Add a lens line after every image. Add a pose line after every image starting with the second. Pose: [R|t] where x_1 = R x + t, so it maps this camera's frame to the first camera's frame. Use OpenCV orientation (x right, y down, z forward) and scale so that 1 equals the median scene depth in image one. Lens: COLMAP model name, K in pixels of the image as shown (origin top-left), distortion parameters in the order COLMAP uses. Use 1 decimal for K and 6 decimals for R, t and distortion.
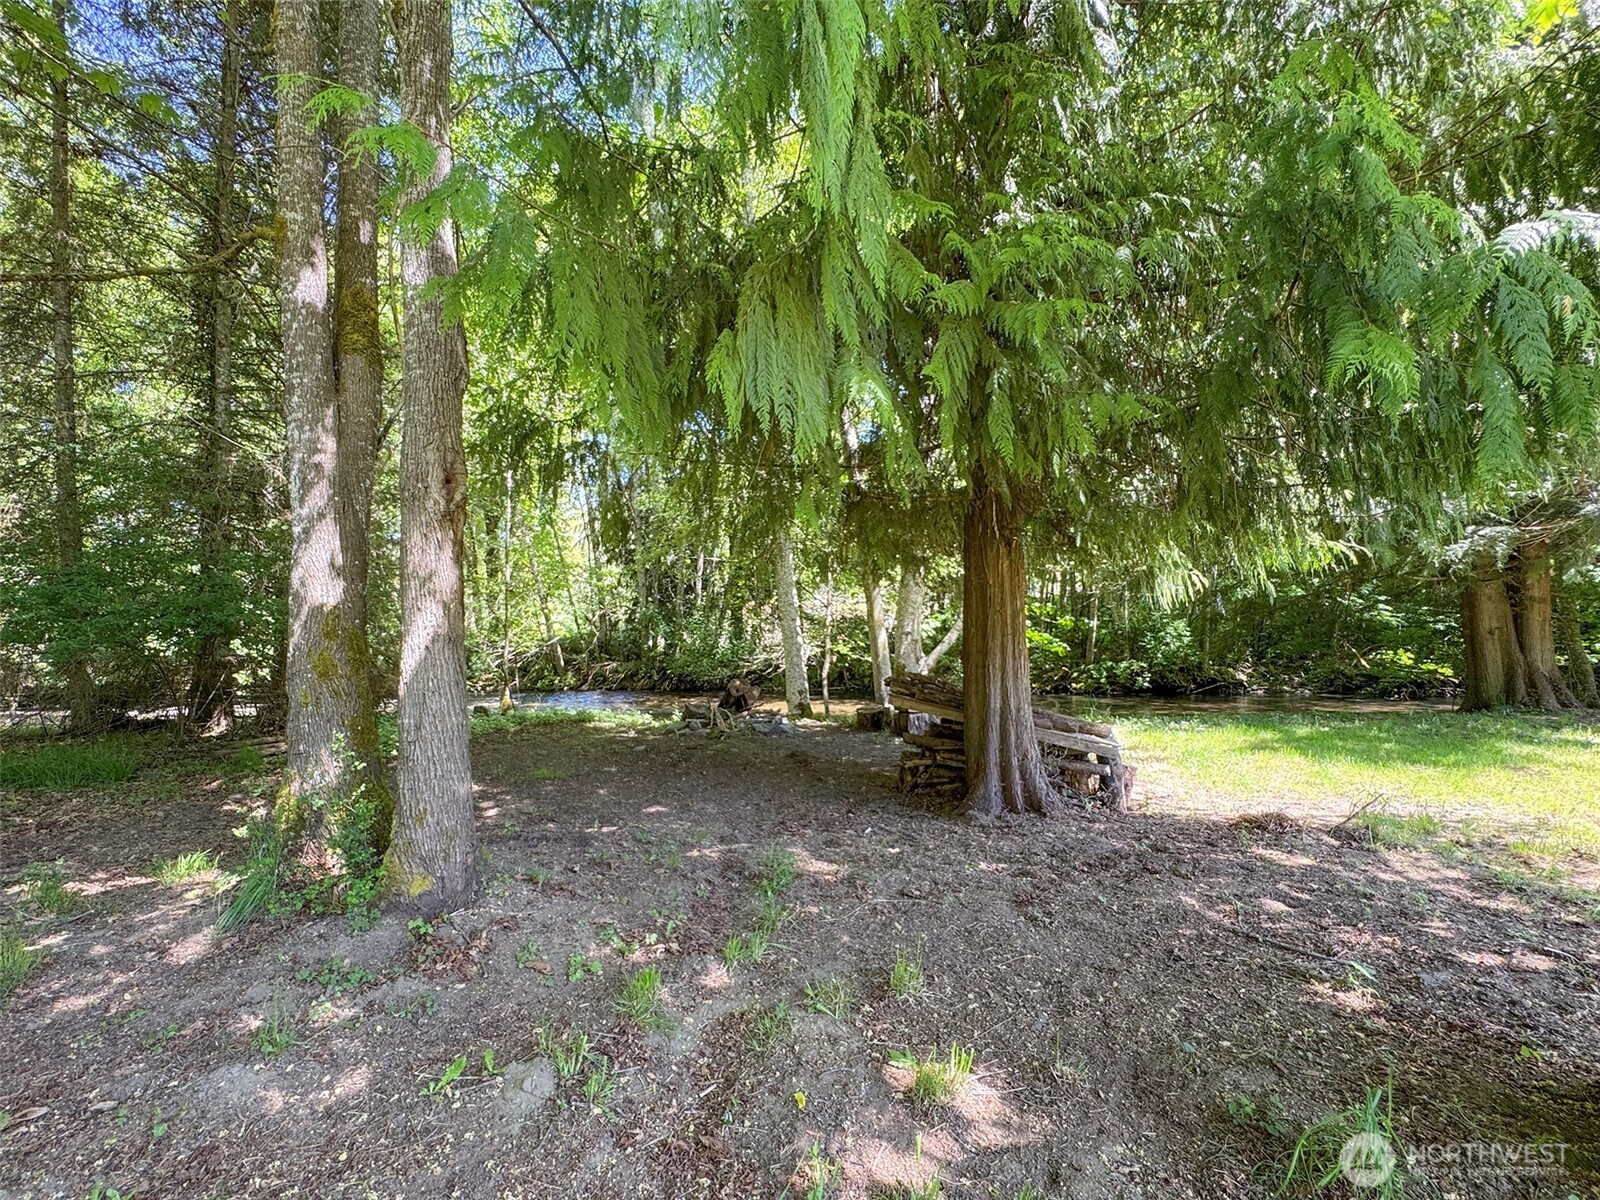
lens RADIAL K [[658.1, 0, 799.5], [0, 658.1, 616.3], [0, 0, 1]] dist [-0.002467, -0.000224]
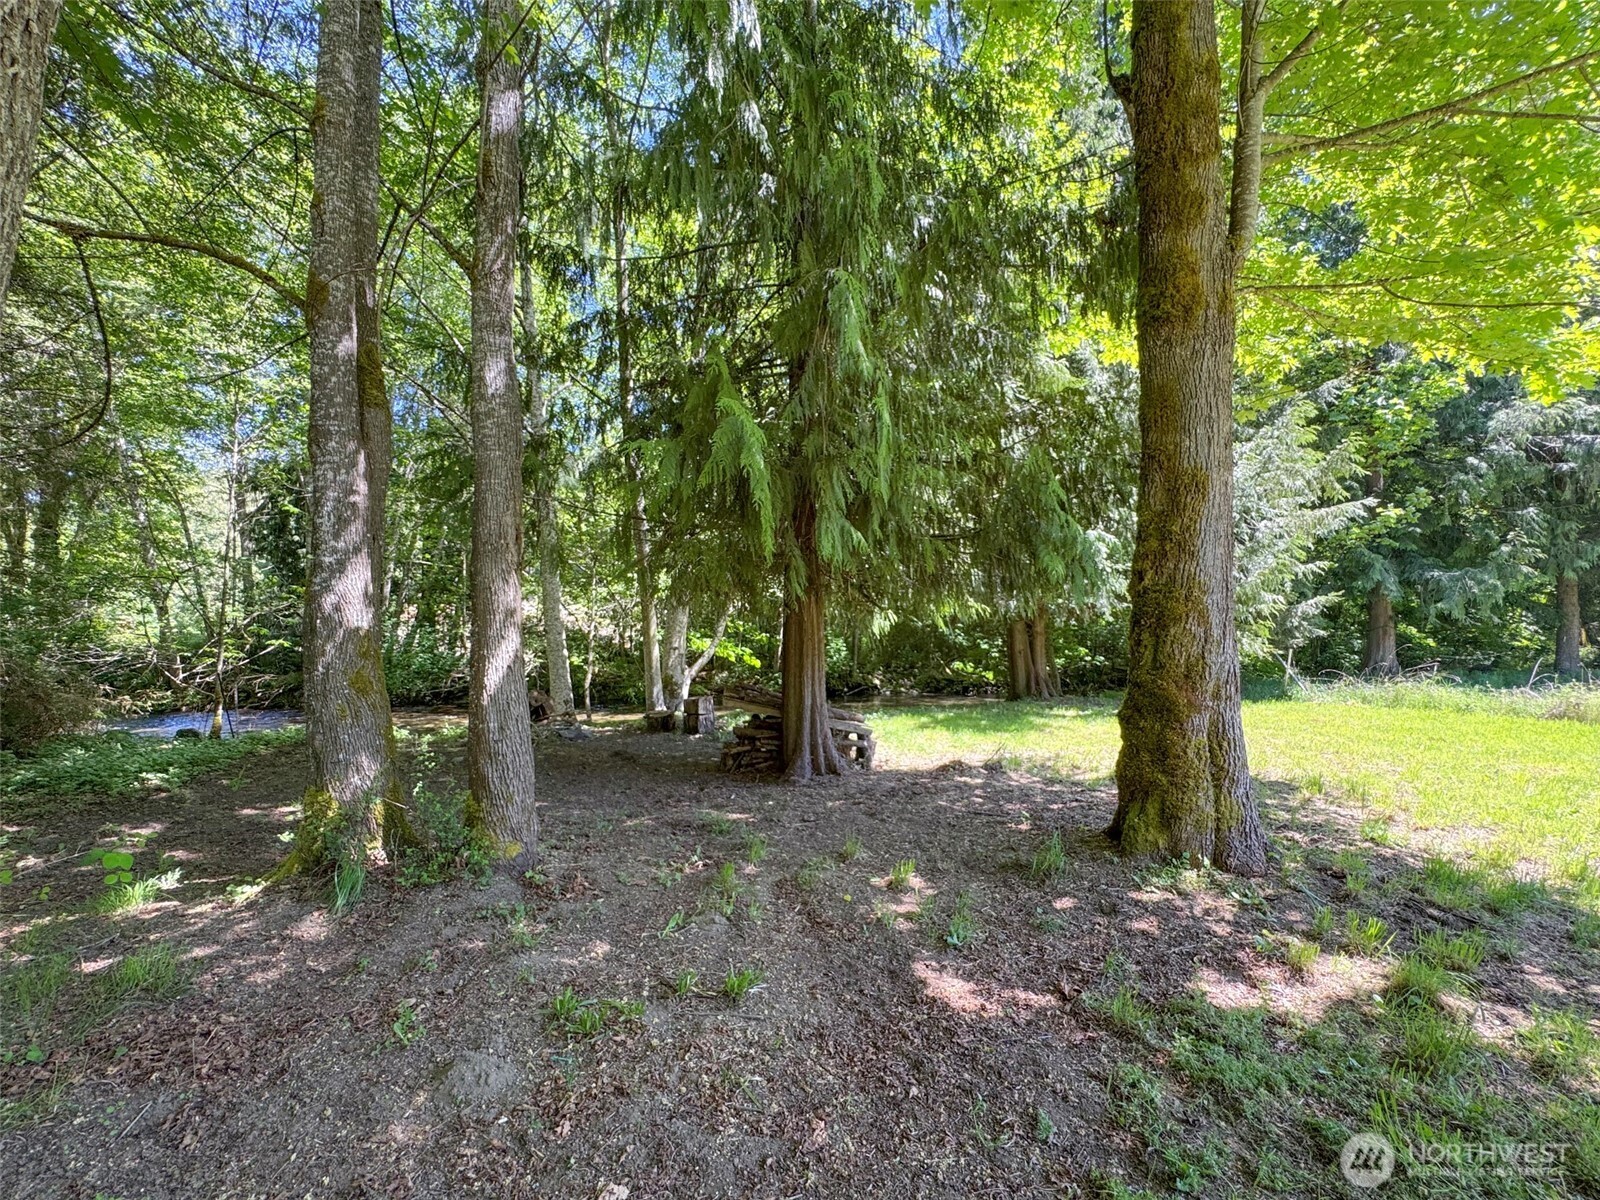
lens RADIAL K [[678.5, 0, 799.2], [0, 678.5, 565.4], [0, 0, 1]] dist [-0.002311, -0.000218]
pose [[0.855523, 0.073341, 0.512544, -0.529022], [-0.029963, 0.995271, -0.092401, -0.031731], [-0.516897, 0.063694, 0.853675, -0.315424]]
